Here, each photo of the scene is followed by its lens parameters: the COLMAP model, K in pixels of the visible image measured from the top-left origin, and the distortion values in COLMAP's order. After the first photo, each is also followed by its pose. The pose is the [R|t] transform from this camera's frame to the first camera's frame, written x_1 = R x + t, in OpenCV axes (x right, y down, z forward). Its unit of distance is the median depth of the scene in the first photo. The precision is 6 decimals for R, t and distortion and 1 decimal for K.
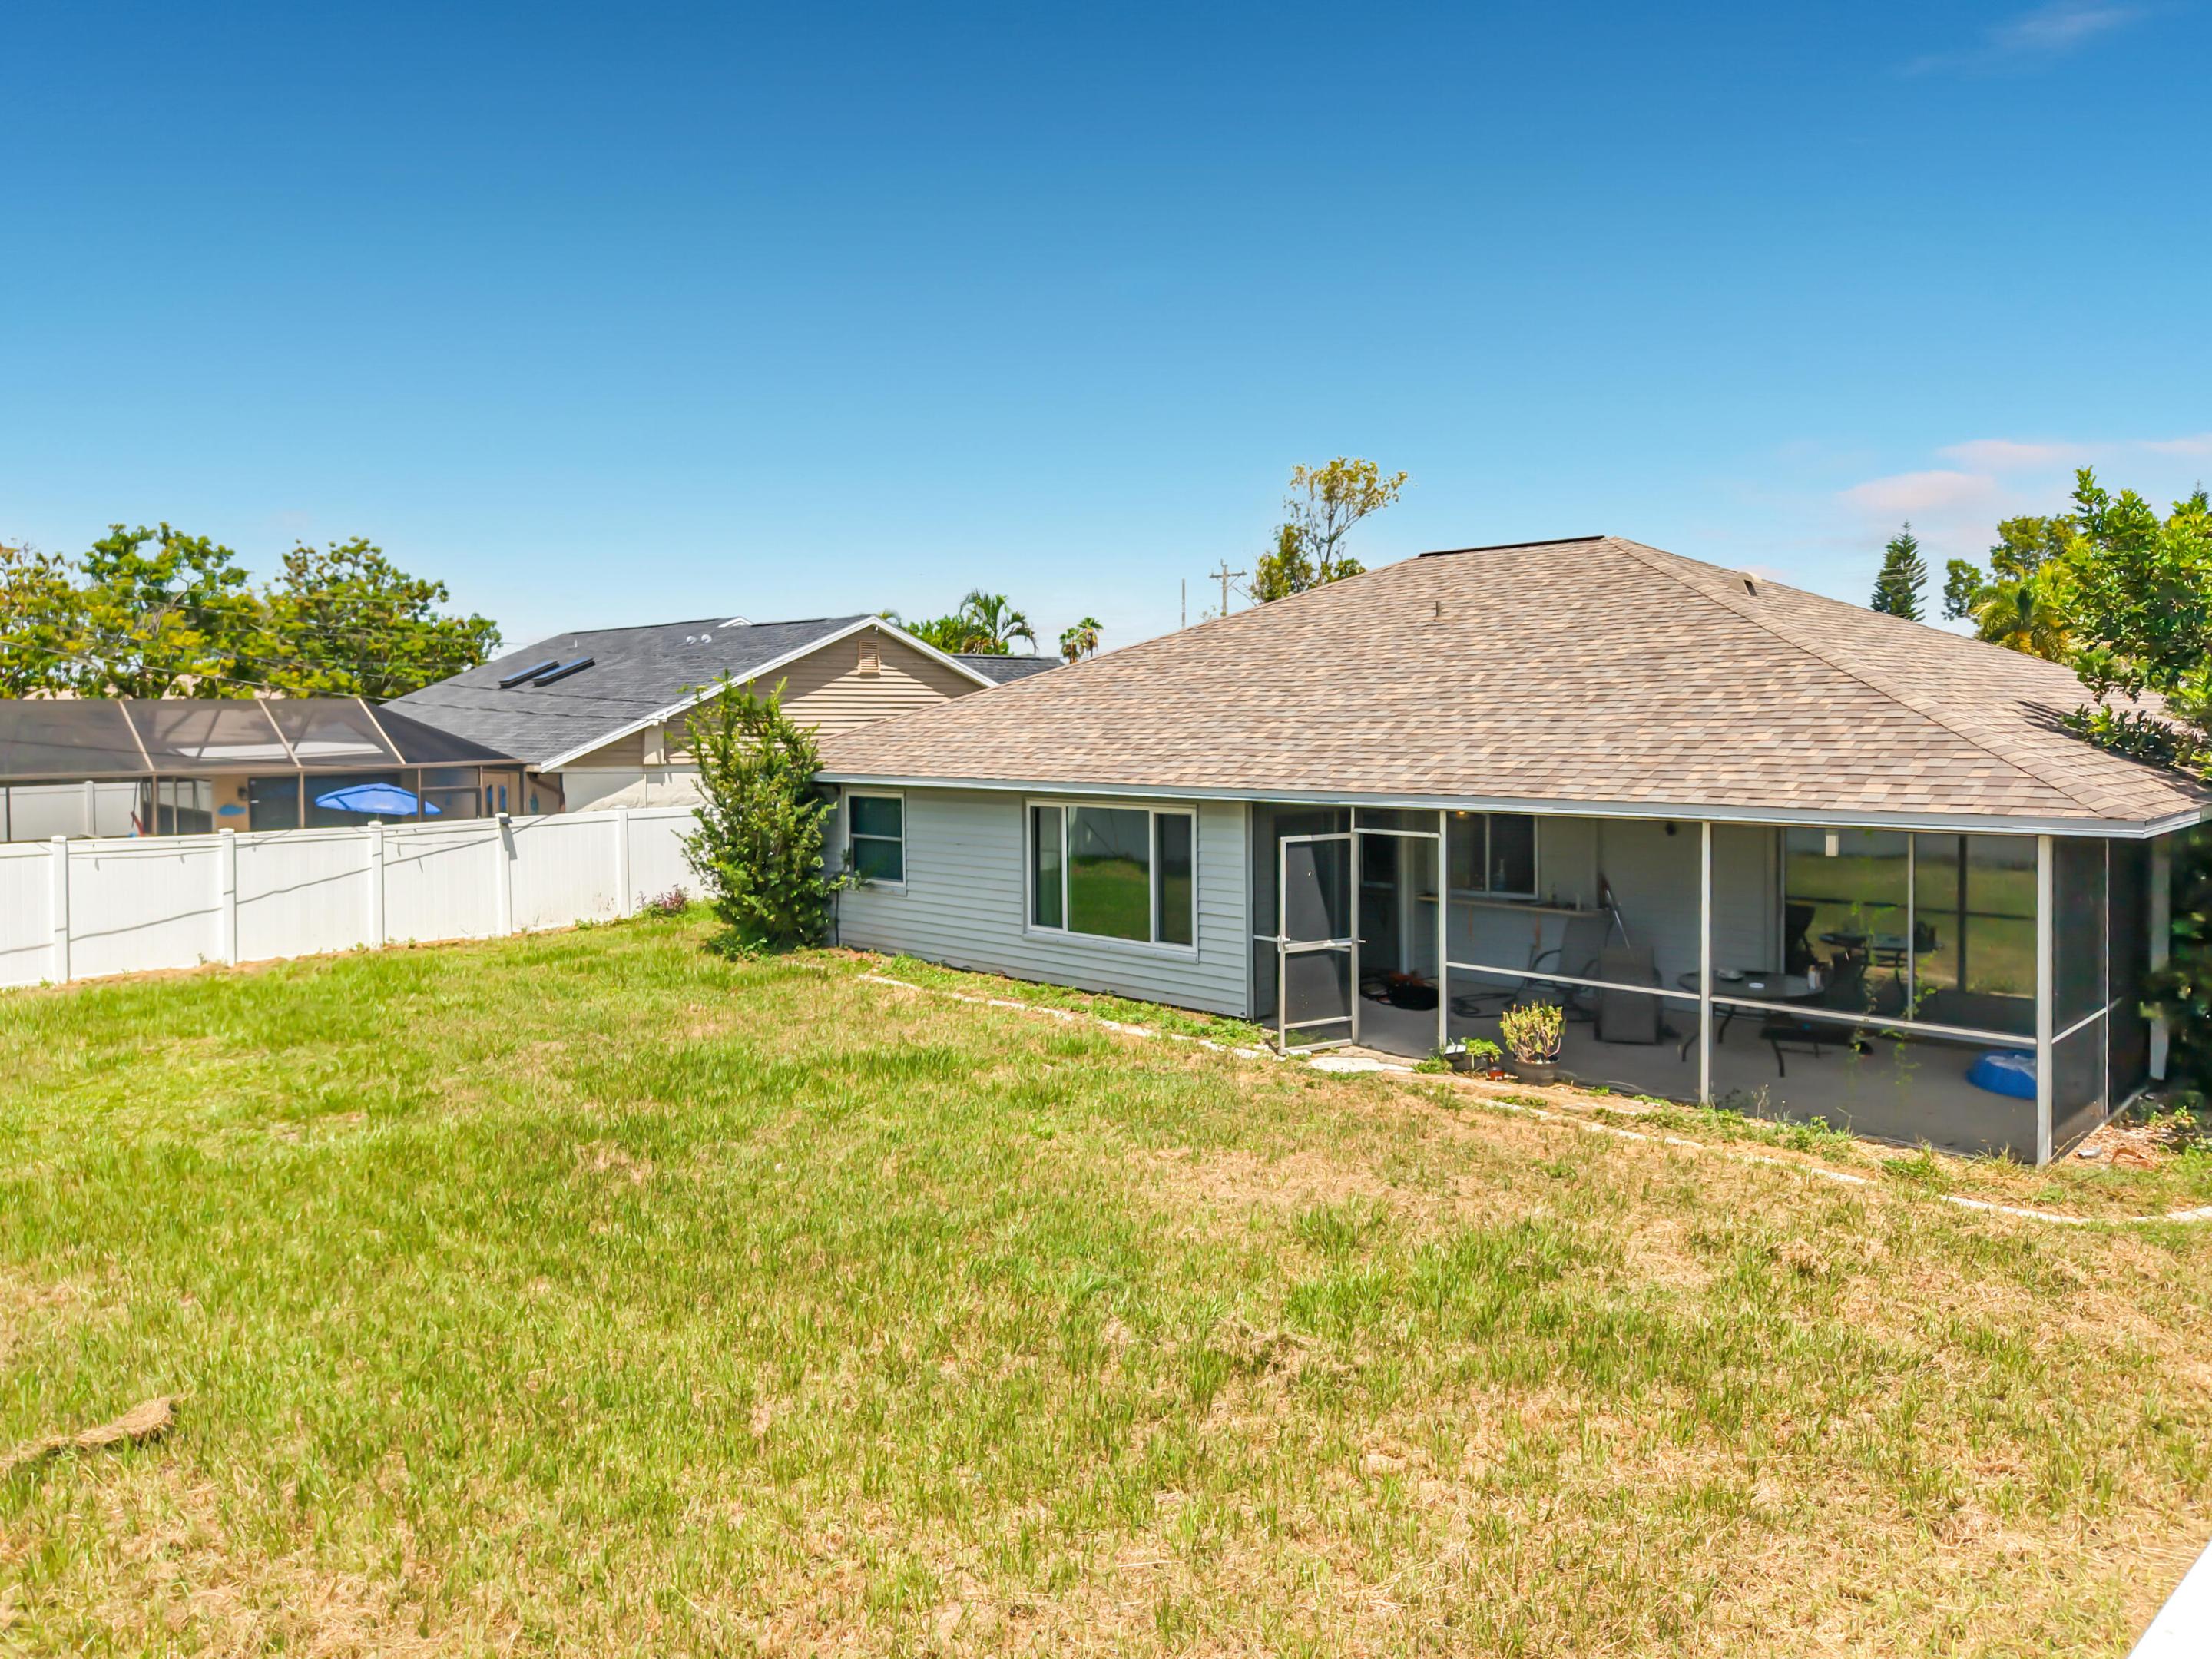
lens RADIAL K [[1507.8, 0, 1117.2], [0, 1507.8, 744.3], [0, 0, 1]] dist [0.049846, -0.047318]
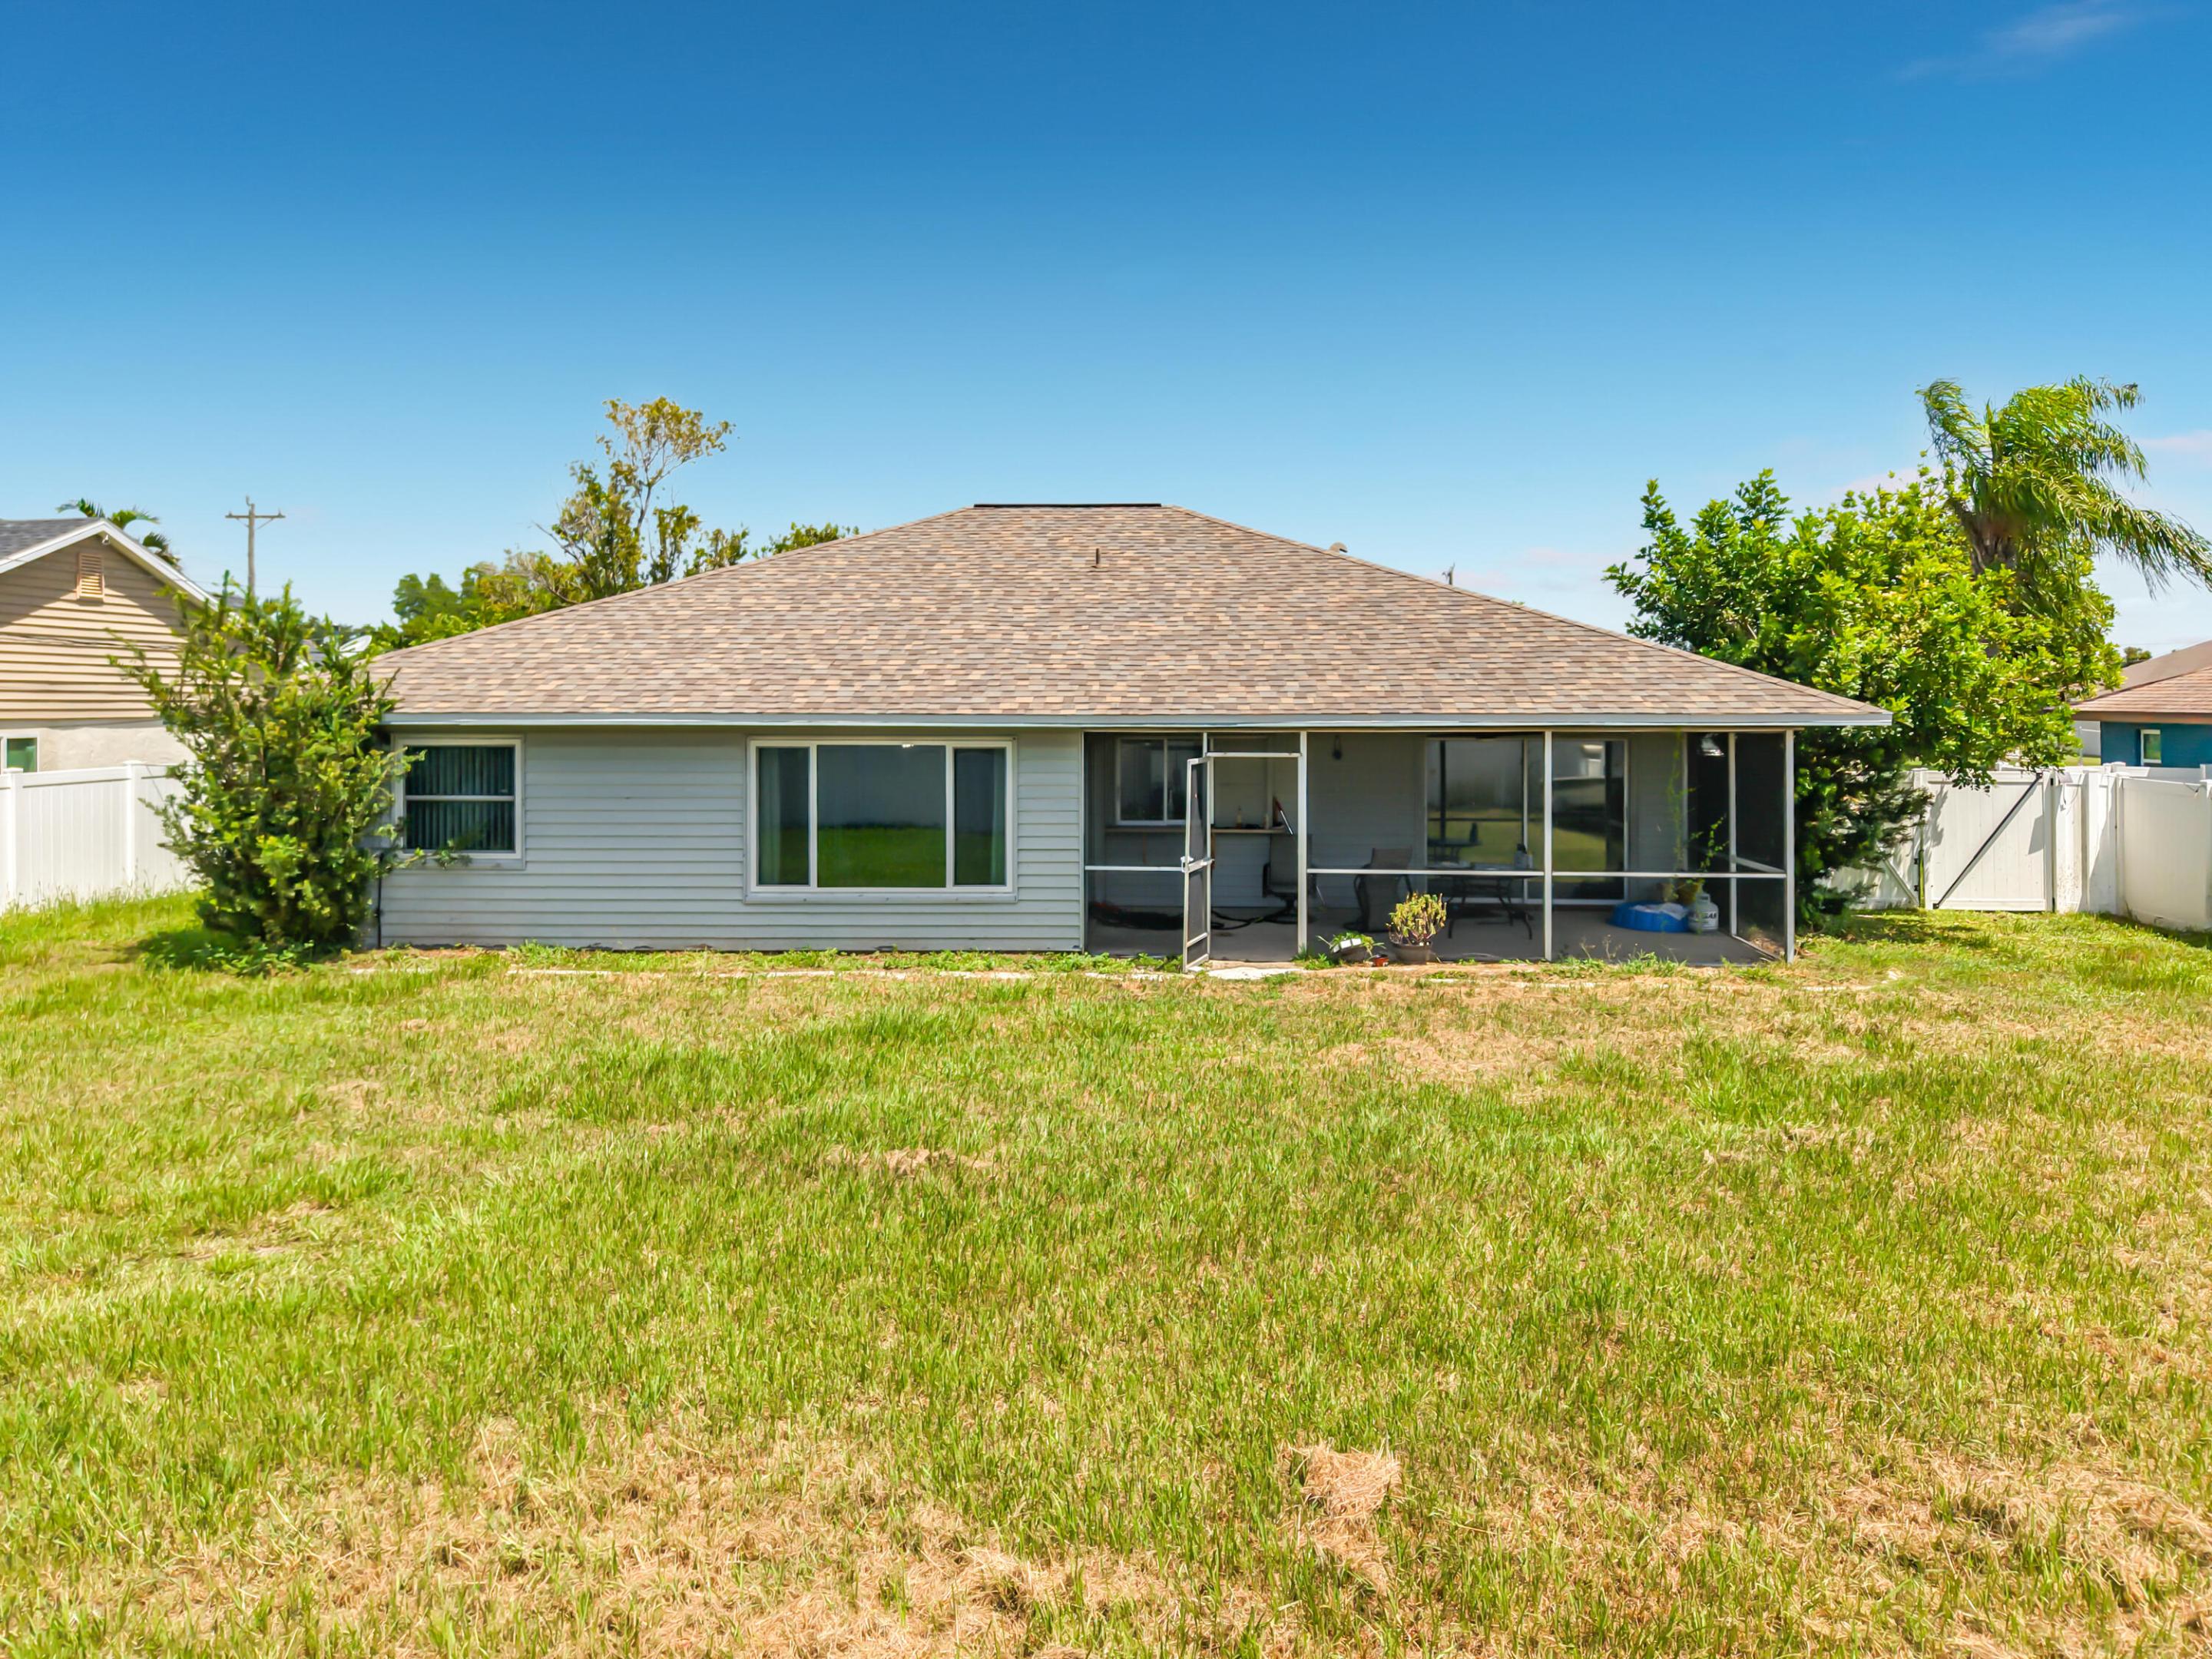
lens RADIAL K [[1507.8, 0, 1117.2], [0, 1507.8, 744.3], [0, 0, 1]] dist [0.049846, -0.047318]
pose [[0.737365, -0.006740, 0.675461, -0.498568], [0.006487, 0.999975, 0.002896, 0.038972], [-0.675463, 0.002247, 0.737390, 0.229580]]
